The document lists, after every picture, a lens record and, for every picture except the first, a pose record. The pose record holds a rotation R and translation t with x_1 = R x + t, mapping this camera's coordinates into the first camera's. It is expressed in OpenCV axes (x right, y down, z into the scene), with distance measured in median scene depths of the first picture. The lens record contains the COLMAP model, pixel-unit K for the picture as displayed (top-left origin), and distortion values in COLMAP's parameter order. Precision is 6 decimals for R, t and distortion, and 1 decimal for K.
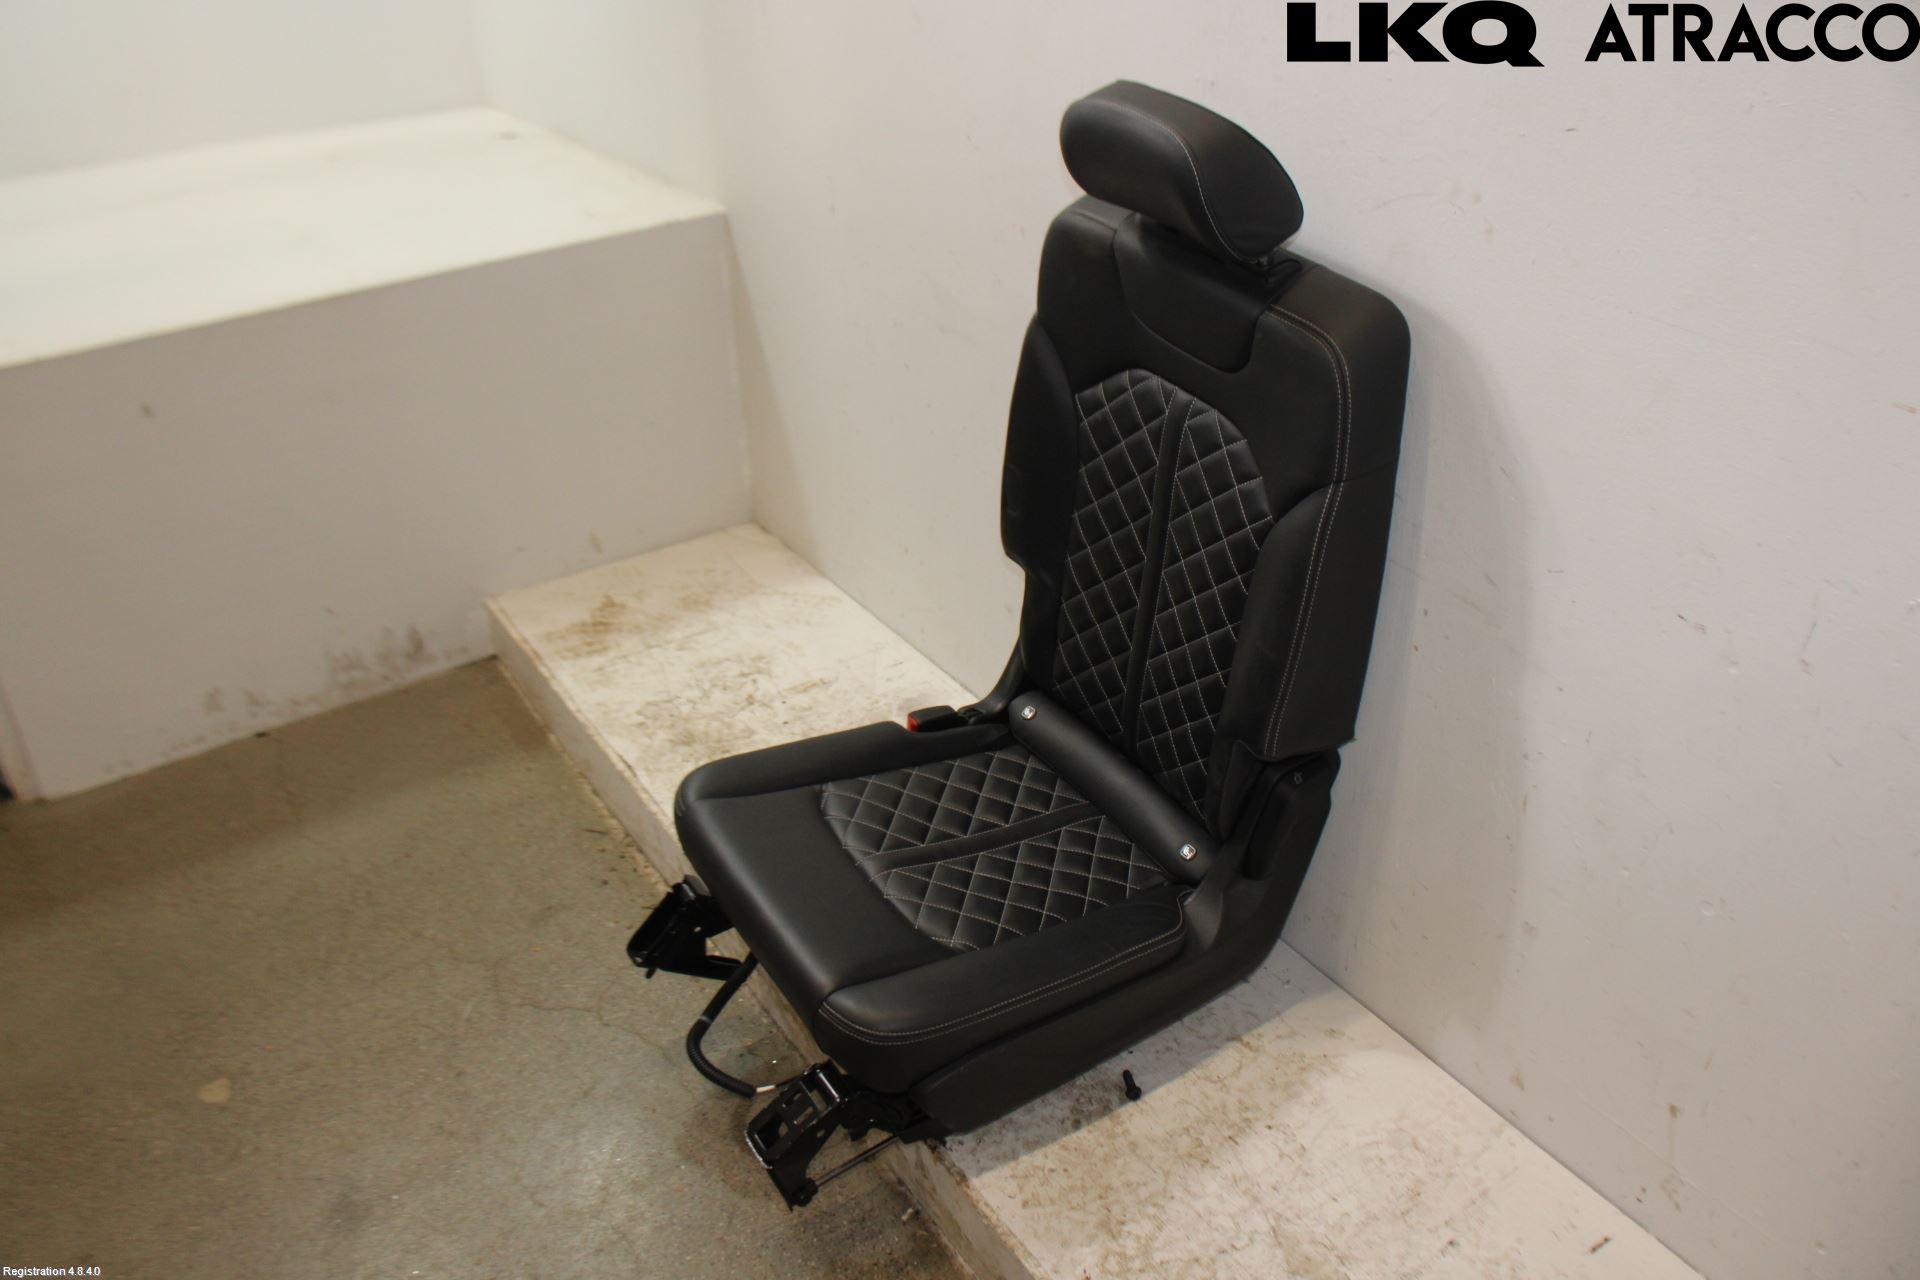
lens RADIAL K [[1587.0, 0, 934.6], [0, 1587.0, 580.7], [0, 0, 1]] dist [-0.207690, 0.186751]
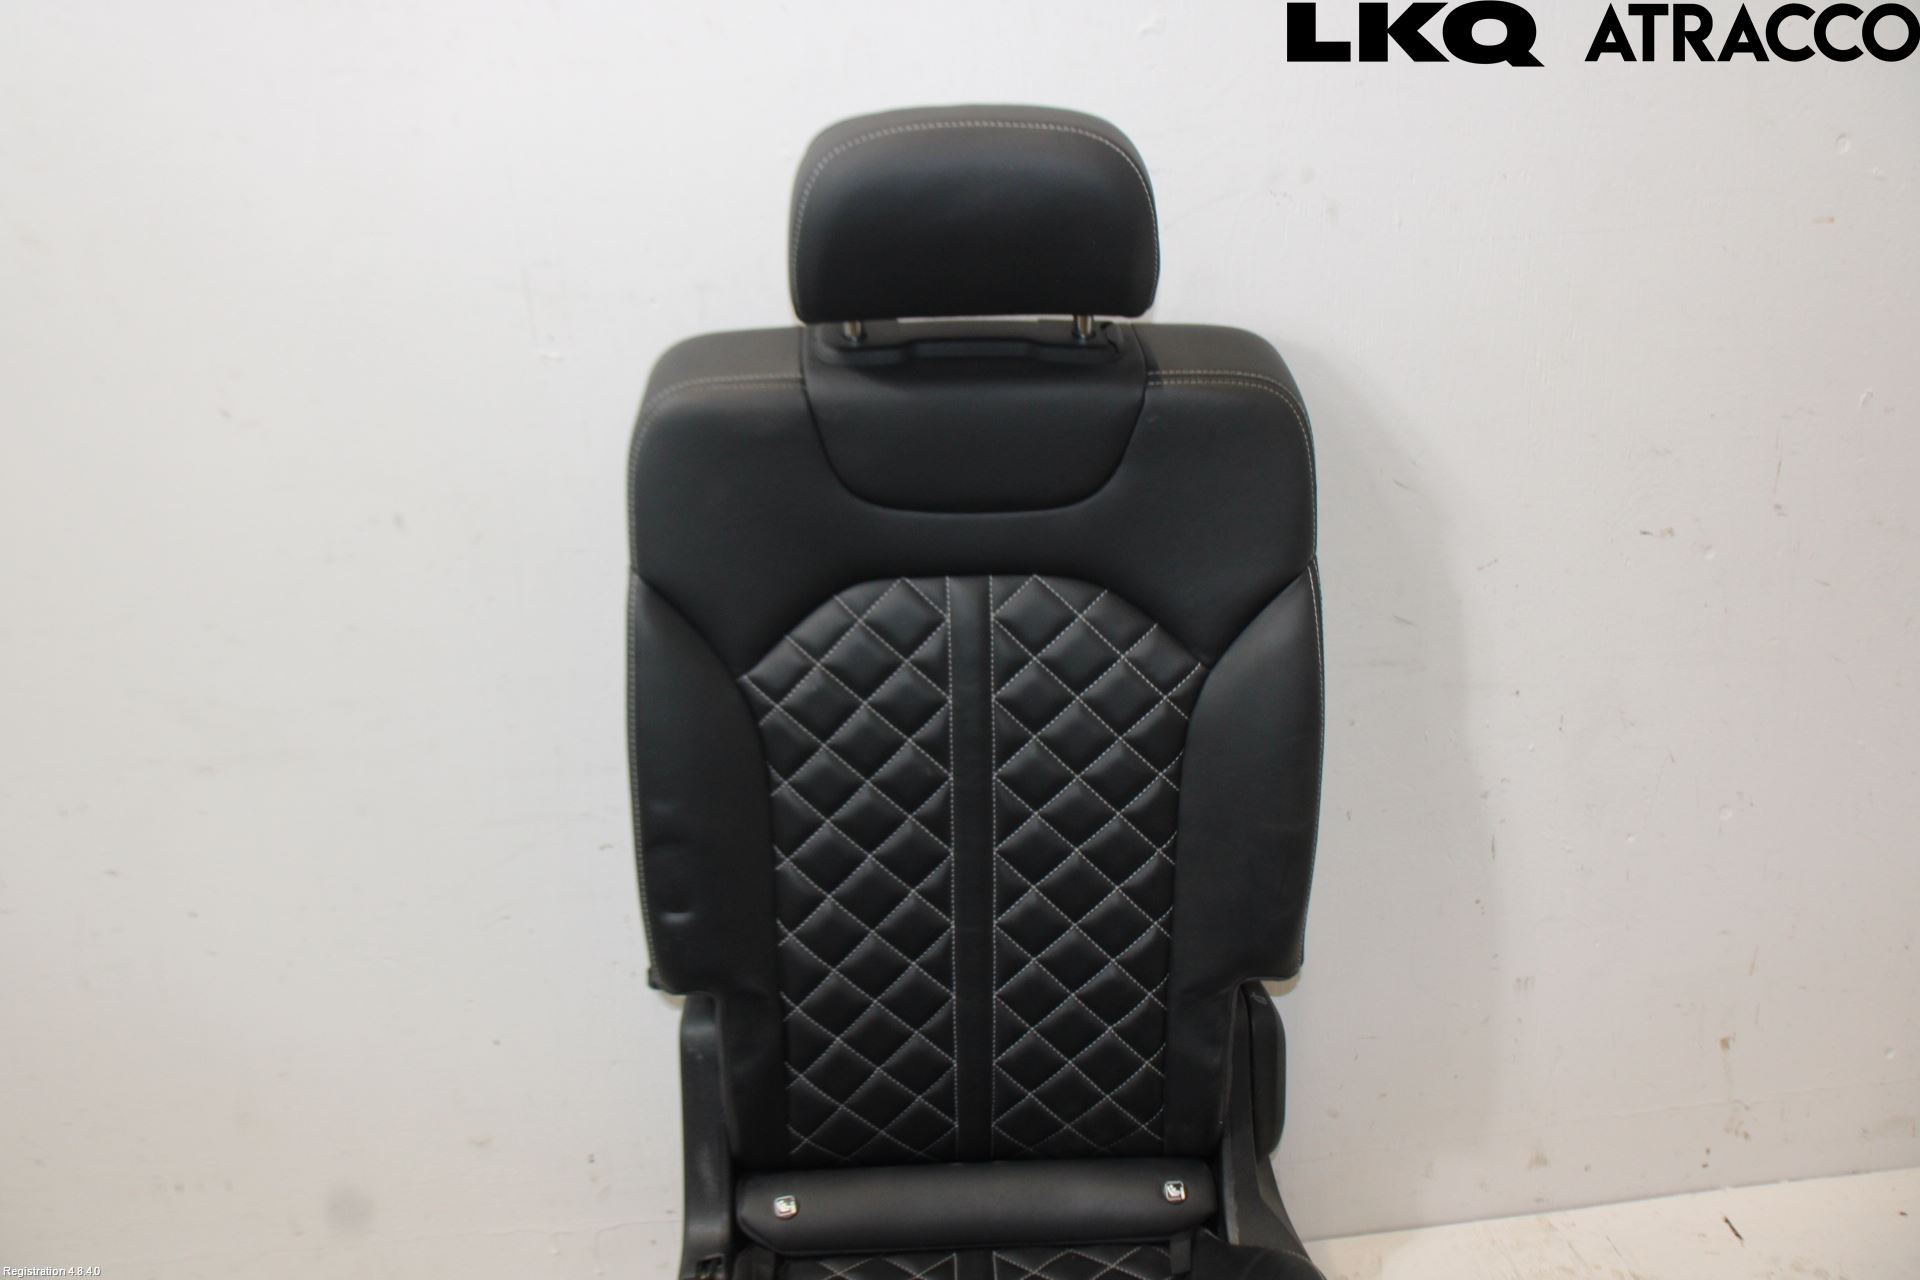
lens RADIAL K [[1587.0, 0, 934.6], [0, 1587.0, 580.7], [0, 0, 1]] dist [-0.207690, 0.186751]
pose [[0.498978, -0.267197, 0.824395, -0.409932], [0.473791, 0.880636, -0.001344, -0.124218], [-0.725633, 0.391261, 0.566014, 0.626351]]
